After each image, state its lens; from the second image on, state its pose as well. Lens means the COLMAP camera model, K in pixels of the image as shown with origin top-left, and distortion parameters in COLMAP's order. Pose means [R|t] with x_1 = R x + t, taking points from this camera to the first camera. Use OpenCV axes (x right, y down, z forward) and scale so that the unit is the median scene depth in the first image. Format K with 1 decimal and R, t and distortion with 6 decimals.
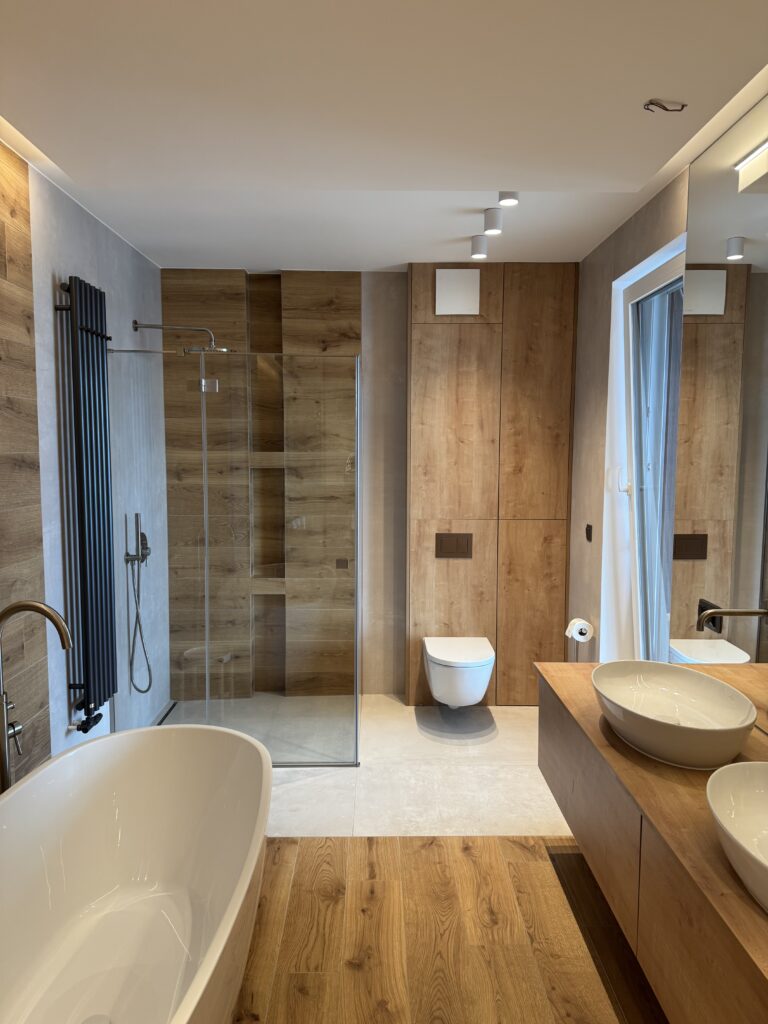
lens RADIAL K [[720.9, 0, 386.5], [0, 720.9, 509.2], [0, 0, 1]] dist [0.063649, -0.015187]
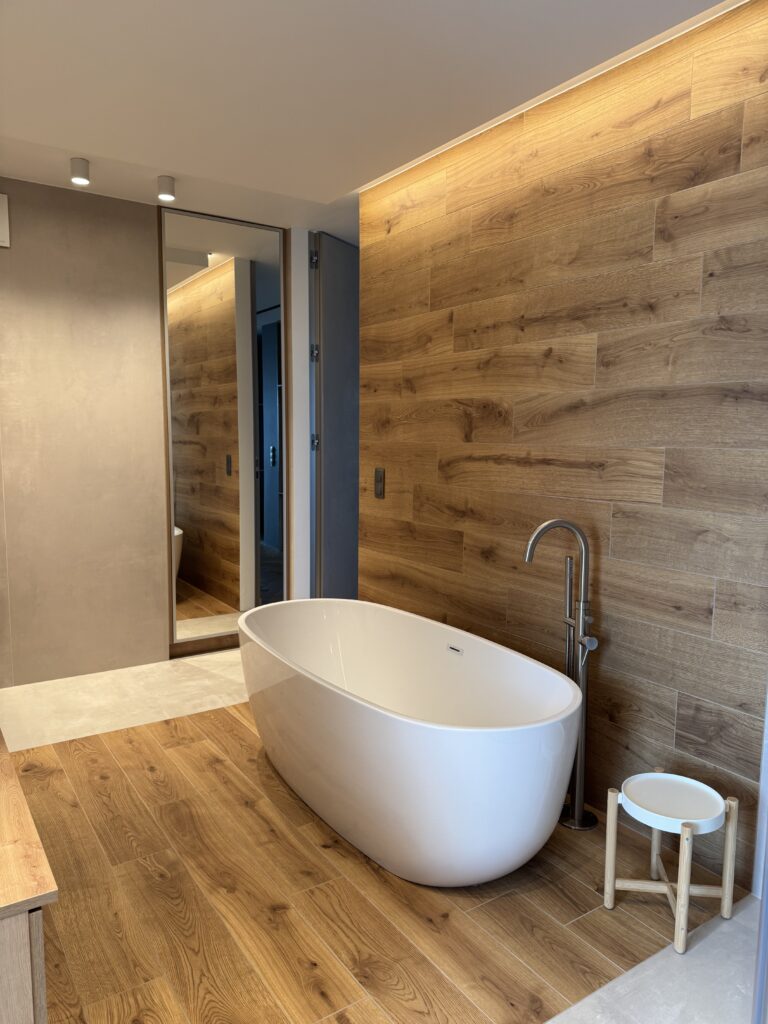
lens RADIAL K [[720.9, 0, 388.2], [0, 720.9, 515.5], [0, 0, 1]] dist [0.063649, -0.015187]
pose [[-0.830723, 0.061885, -0.553236, 0.176948], [-0.049337, 0.981707, 0.183896, -0.038169], [0.554496, 0.180062, -0.812473, 0.922815]]
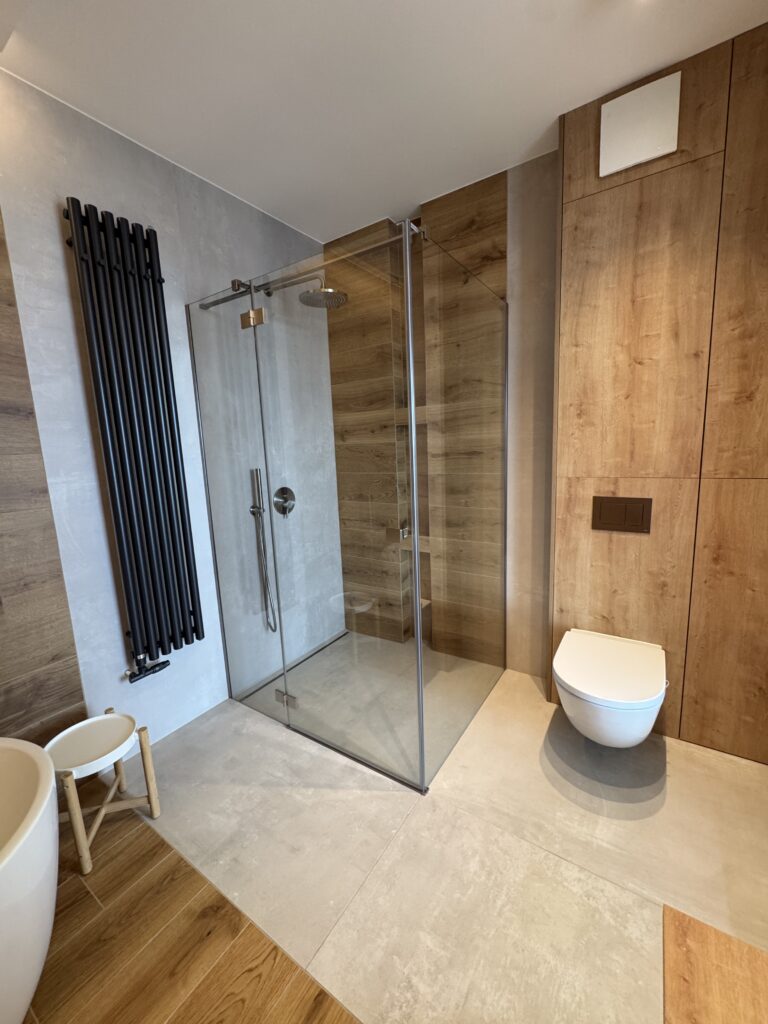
lens RADIAL K [[412.3, 0, 376.4], [0, 412.3, 510.9], [0, 0, 1]] dist [-0.013695, 0.001141]
pose [[0.822613, 0.052388, -0.566183, 0.126003], [-0.005295, 0.996409, 0.084502, 0.014008], [0.568577, -0.066515, 0.819936, 0.533653]]
